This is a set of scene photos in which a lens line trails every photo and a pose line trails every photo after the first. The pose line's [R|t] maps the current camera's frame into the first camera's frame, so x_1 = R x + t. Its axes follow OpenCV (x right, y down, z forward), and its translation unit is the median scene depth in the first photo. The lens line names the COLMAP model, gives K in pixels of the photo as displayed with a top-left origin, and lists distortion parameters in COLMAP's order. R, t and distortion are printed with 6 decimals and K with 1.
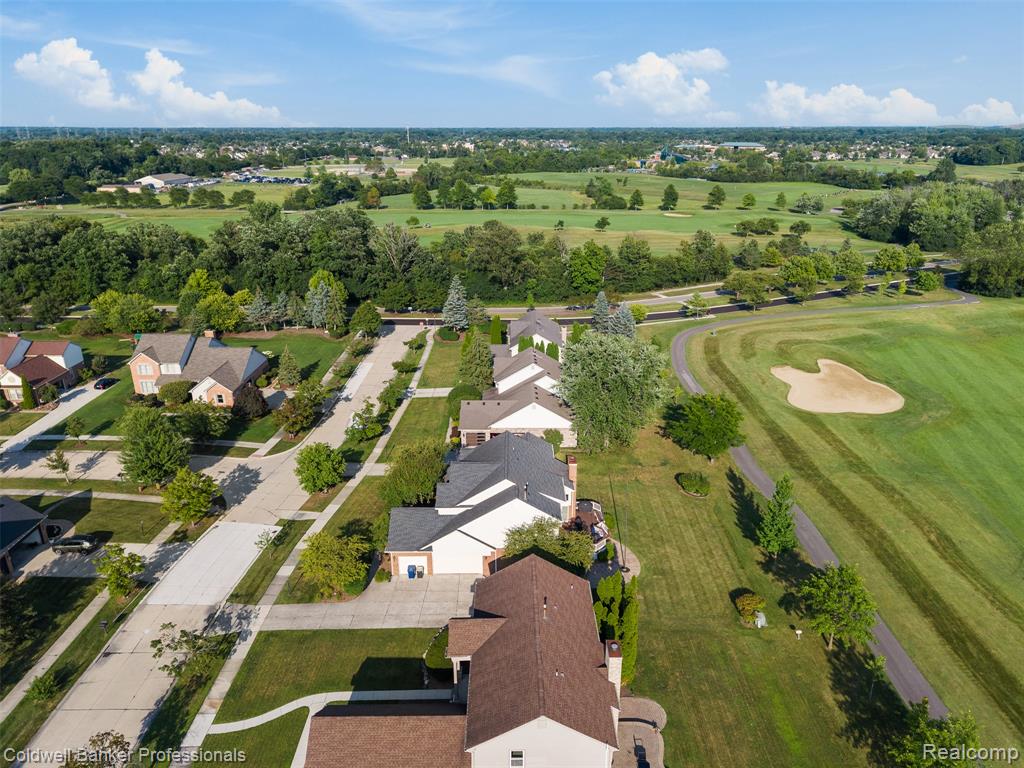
lens RADIAL K [[714.5, 0, 497.9], [0, 714.5, 383.9], [0, 0, 1]] dist [-0.002345, -0.000176]
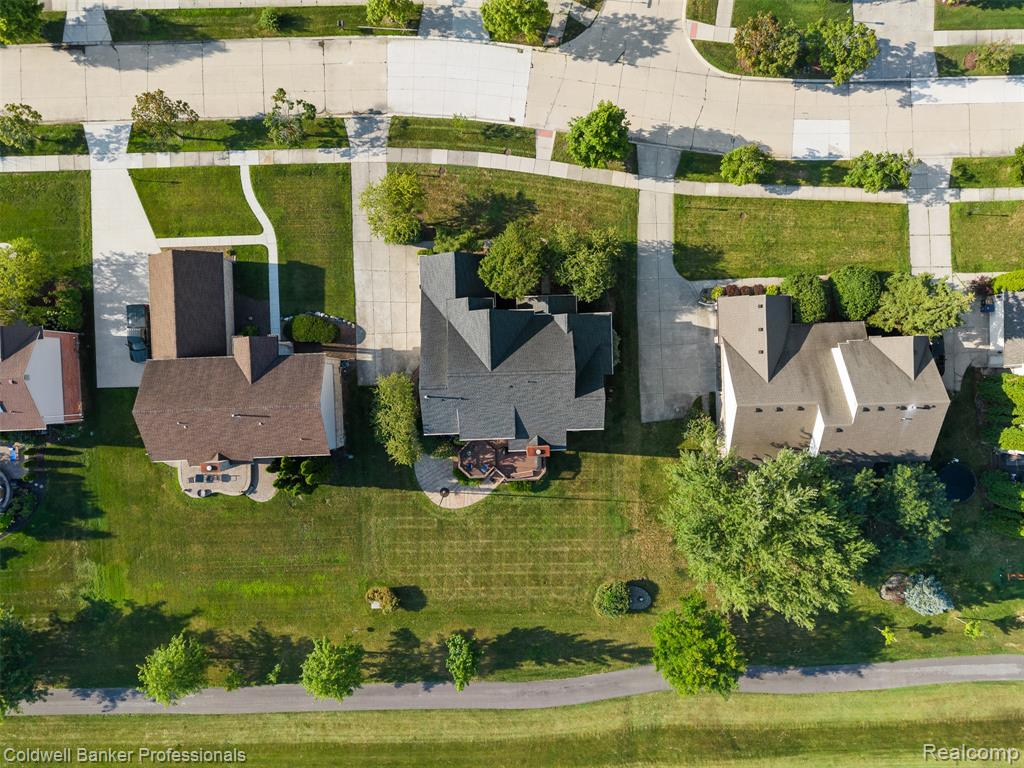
lens RADIAL K [[714.5, 0, 497.9], [0, 714.5, 383.9], [0, 0, 1]] dist [-0.002345, -0.000176]
pose [[0.047355, 0.998790, 0.013271, 0.013898], [-0.325617, 0.002875, 0.945497, -0.795501], [0.944315, -0.049095, 0.325359, 0.820360]]
